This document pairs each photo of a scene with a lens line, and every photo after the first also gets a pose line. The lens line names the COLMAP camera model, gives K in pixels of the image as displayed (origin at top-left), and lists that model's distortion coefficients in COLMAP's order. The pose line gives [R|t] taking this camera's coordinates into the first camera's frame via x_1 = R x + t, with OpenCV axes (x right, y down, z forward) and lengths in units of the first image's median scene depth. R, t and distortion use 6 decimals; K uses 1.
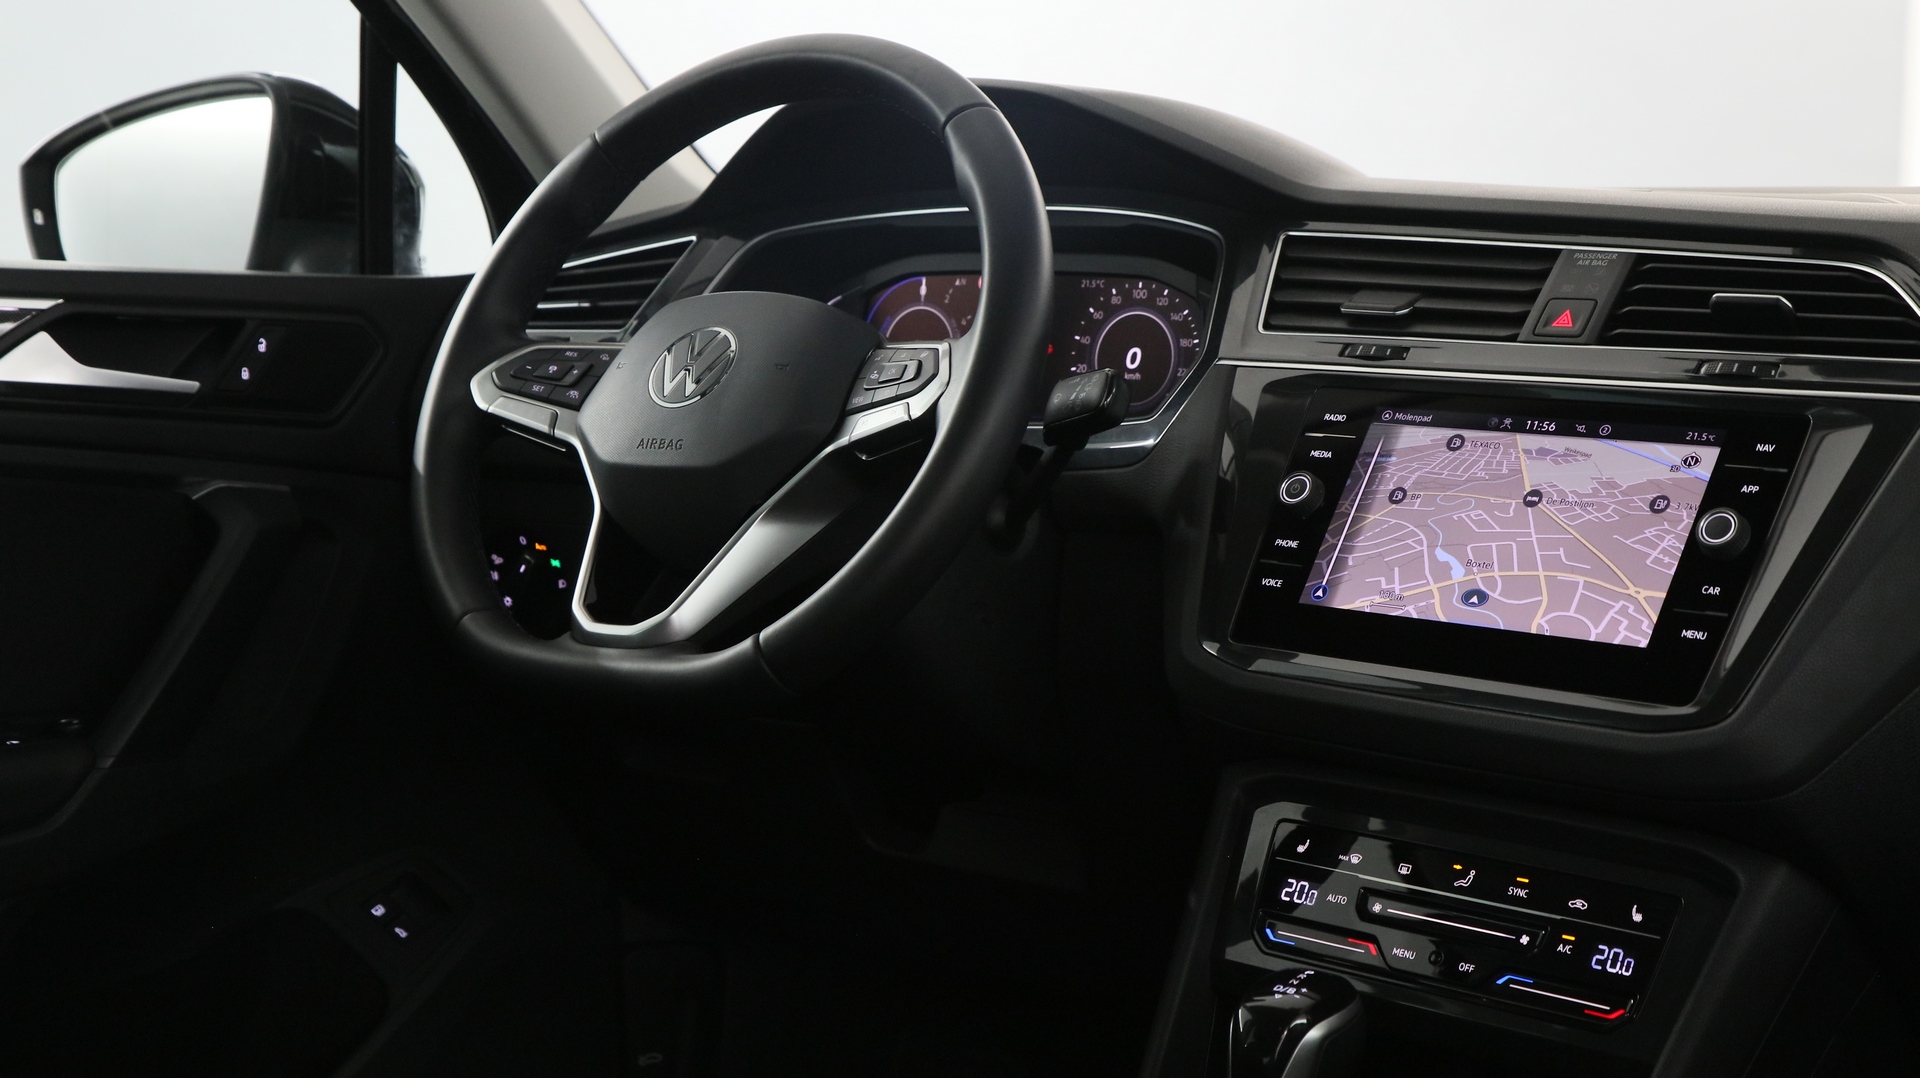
lens RADIAL K [[2707.0, 0, 963.1], [0, 2707.0, 541.9], [0, 0, 1]] dist [0.017750, 0.000000]
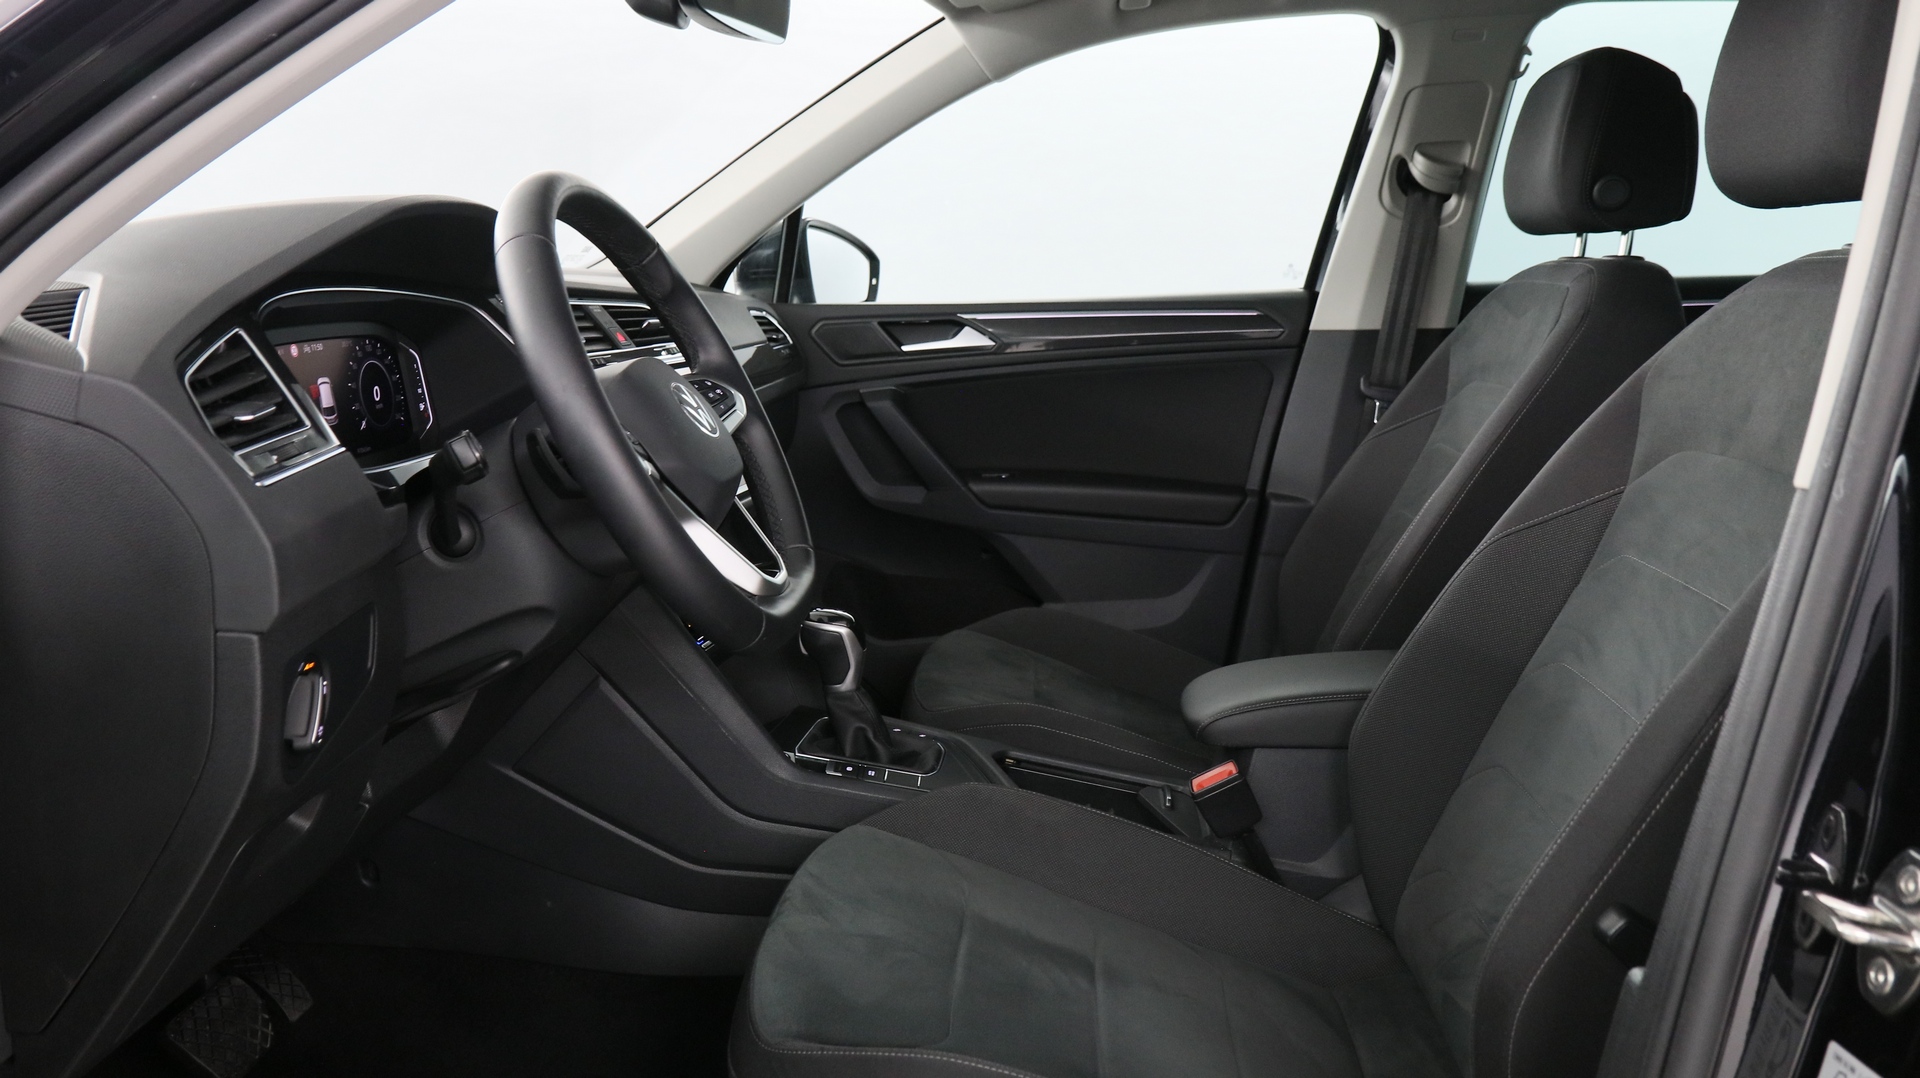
lens RADIAL K [[1476.1, 0, 971.6], [0, 1476.1, 533.2], [0, 0, 1]] dist [-0.007596, 0.002953]
pose [[-0.540361, -0.170803, 0.823915, -0.882451], [0.073138, 0.965941, 0.248213, -0.193443], [-0.838248, 0.194384, -0.509465, 1.331218]]
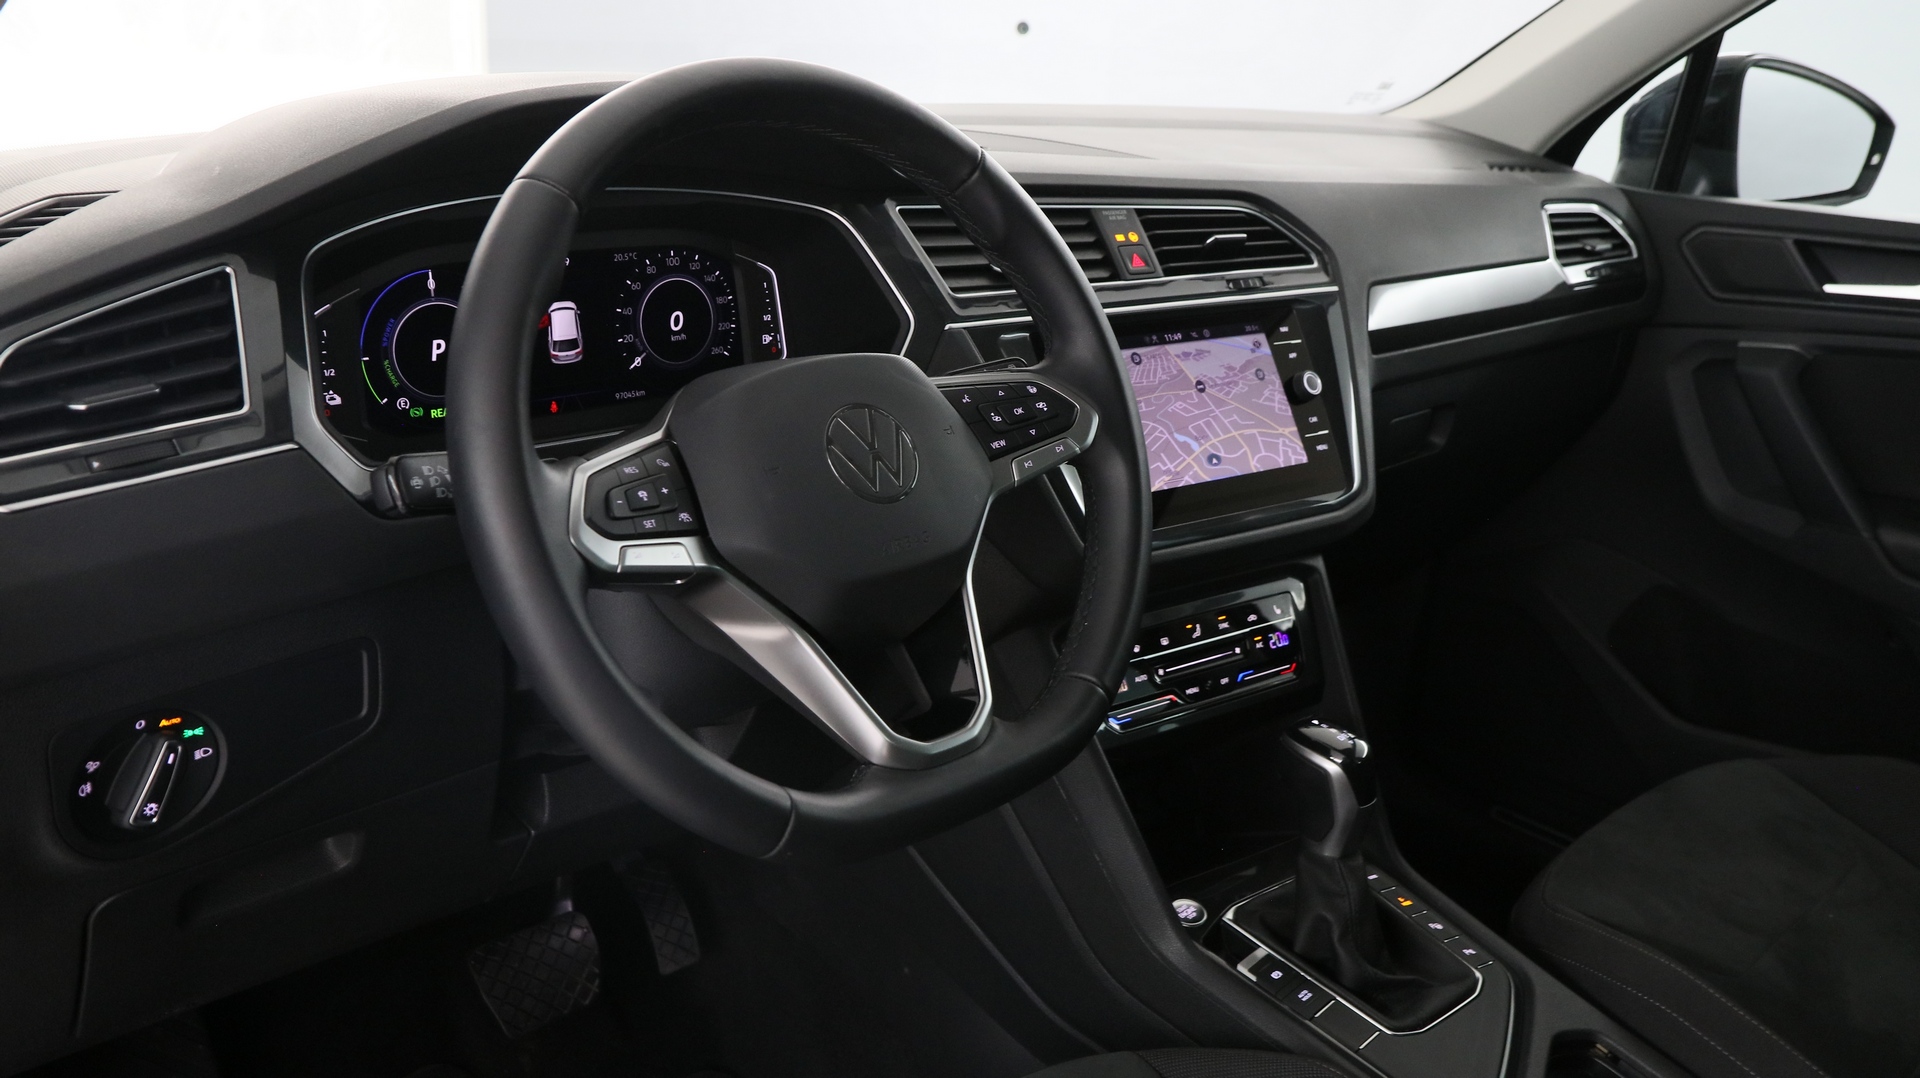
lens RADIAL K [[1596.4, 0, 949.6], [0, 1596.4, 554.7], [0, 0, 1]] dist [0.021916, 0.001369]
pose [[0.184590, -0.340944, 0.921783, -0.633538], [0.054941, 0.940013, 0.336685, -0.221439], [-0.981279, -0.011505, 0.192249, 0.888307]]
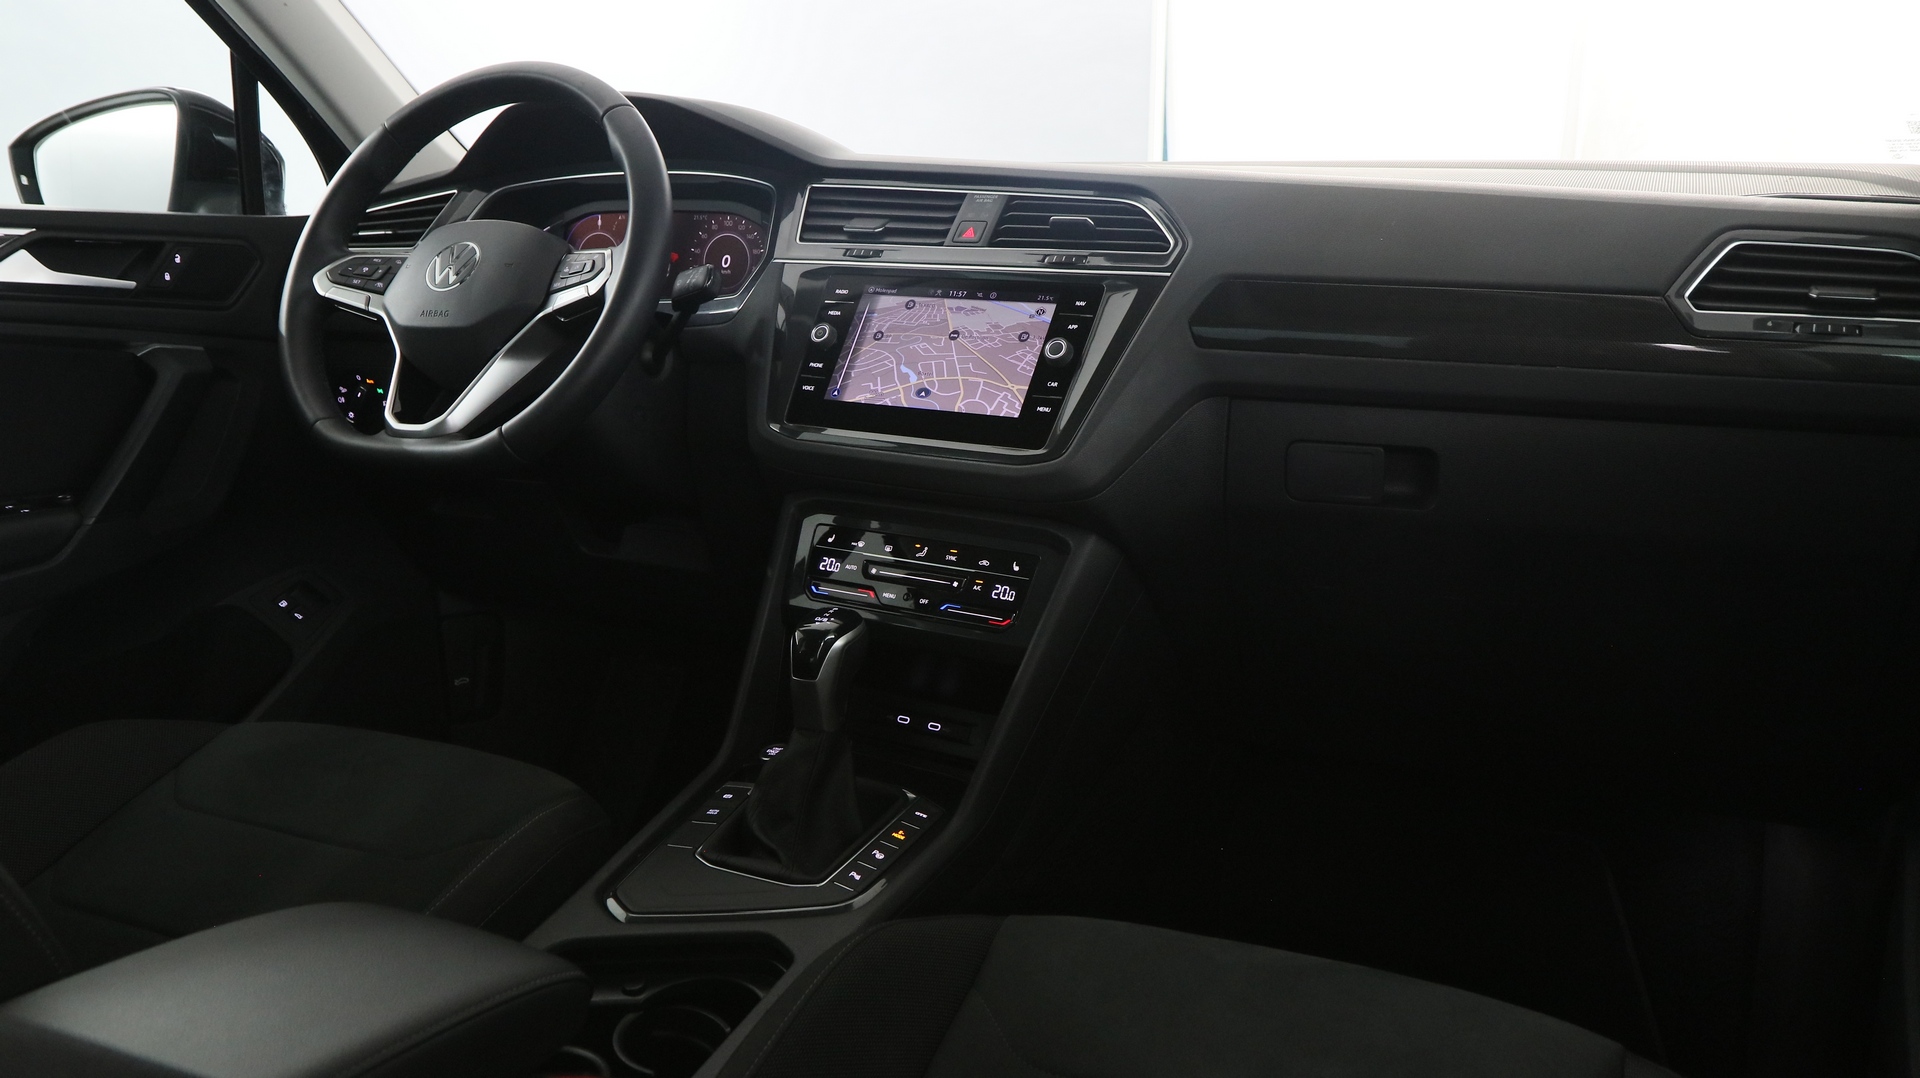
lens RADIAL K [[1476.1, 0, 960.5], [0, 1476.1, 532.8], [0, 0, 1]] dist [-0.007596, 0.002953]
pose [[0.978646, -0.044607, 0.200655, 0.015152], [0.023774, 0.994181, 0.105062, 0.009953], [-0.204173, -0.098048, 0.974012, 0.049714]]
